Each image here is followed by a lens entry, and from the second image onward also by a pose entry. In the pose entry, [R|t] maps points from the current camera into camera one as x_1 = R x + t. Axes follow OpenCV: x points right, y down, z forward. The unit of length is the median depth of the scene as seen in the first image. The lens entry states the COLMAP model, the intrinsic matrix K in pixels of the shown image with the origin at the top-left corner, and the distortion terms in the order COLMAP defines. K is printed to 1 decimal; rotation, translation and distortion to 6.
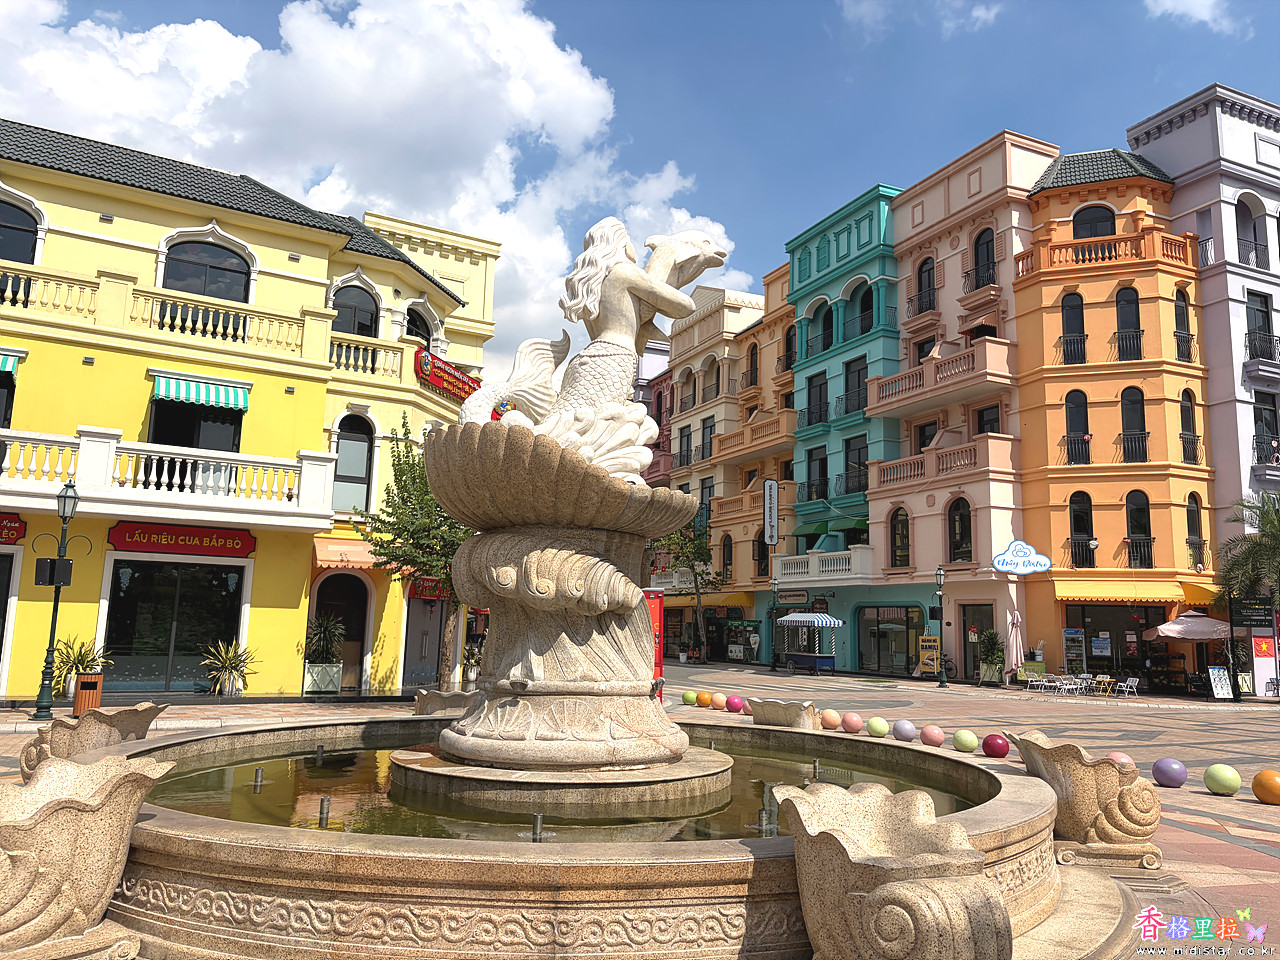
lens RADIAL K [[968.4, 0, 647.4], [0, 968.4, 471.3], [0, 0, 1]] dist [0.108755, -0.139884]
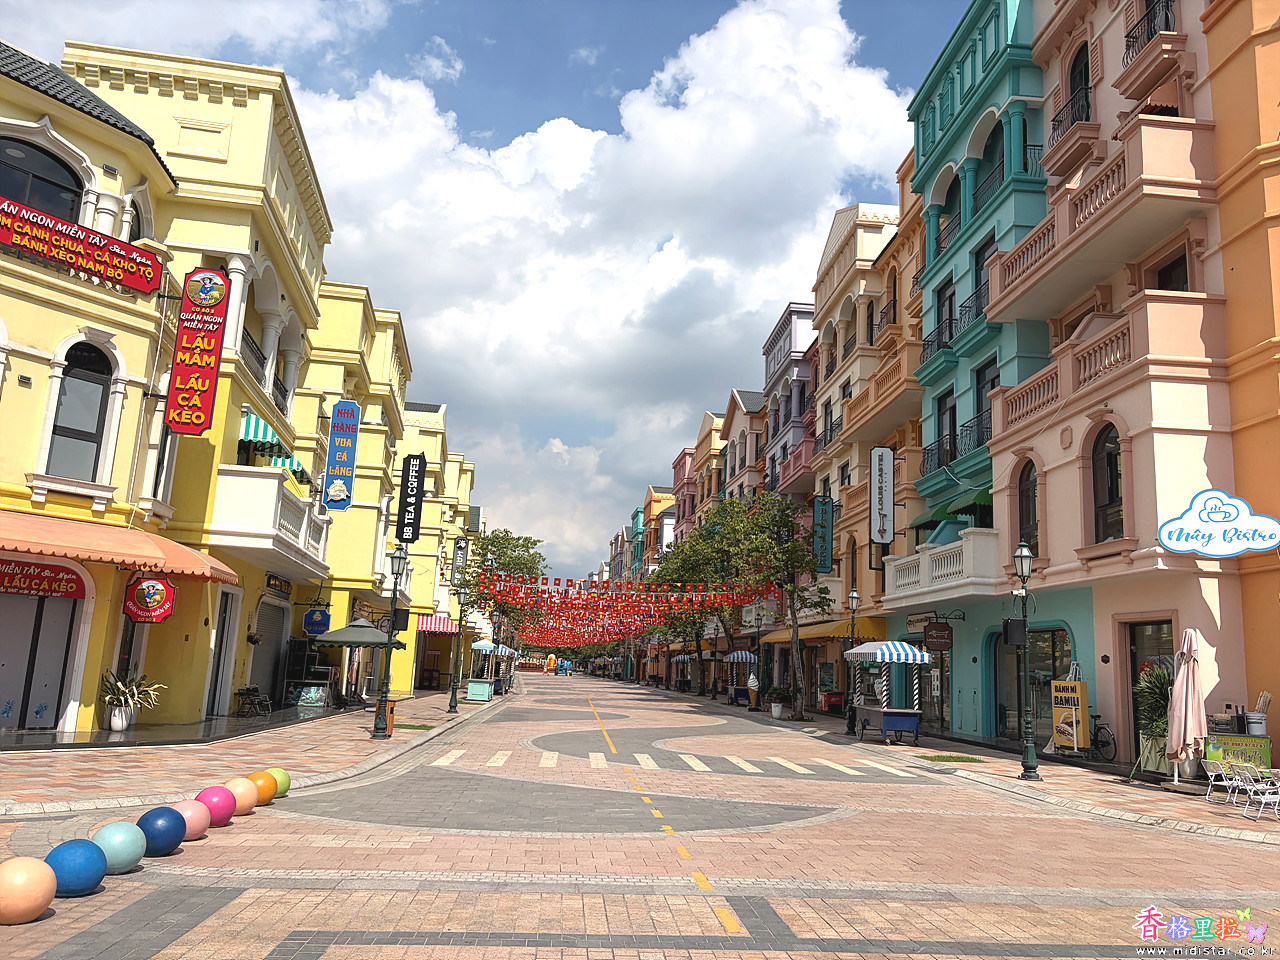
lens RADIAL K [[964.7, 0, 640.0], [0, 964.7, 480.0], [0, 0, 1]] dist [0.038487, -0.002741]
pose [[0.932719, -0.050627, -0.357032, 0.263914], [0.035408, 0.998169, -0.049039, 0.073931], [0.358861, 0.033098, 0.932804, 0.400067]]
